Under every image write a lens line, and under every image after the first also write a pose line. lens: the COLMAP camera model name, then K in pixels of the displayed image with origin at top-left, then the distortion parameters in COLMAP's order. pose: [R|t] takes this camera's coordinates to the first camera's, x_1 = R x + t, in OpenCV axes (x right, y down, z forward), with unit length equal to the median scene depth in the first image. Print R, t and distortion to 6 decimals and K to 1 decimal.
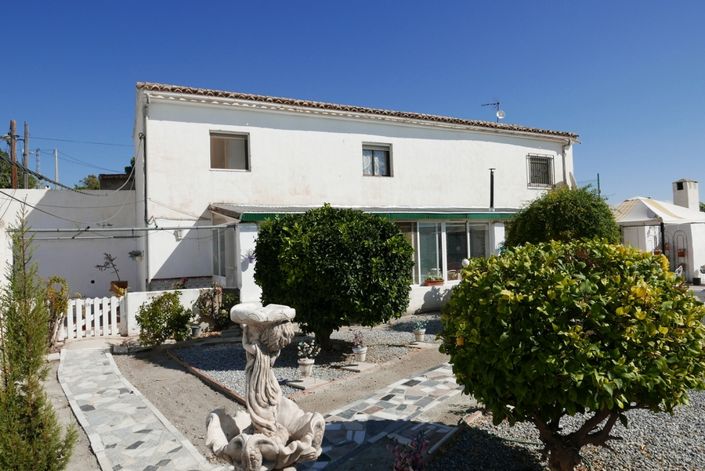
lens RADIAL K [[483.5, 0, 352.5], [0, 483.5, 235.5], [0, 0, 1]] dist [-0.029785, 0.000462]
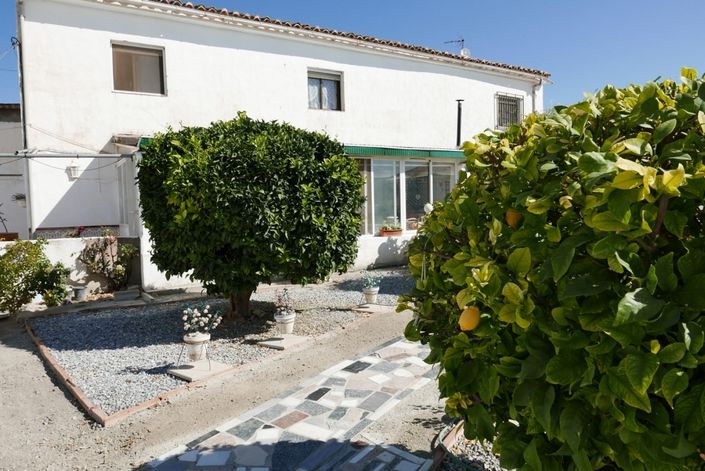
lens RADIAL K [[483.5, 0, 352.5], [0, 483.5, 235.5], [0, 0, 1]] dist [-0.029785, 0.000462]
pose [[0.995954, -0.000475, 0.089859, 0.037491], [-0.006960, 0.996574, 0.082409, 0.045727], [-0.089591, -0.082701, 0.992539, 0.232895]]
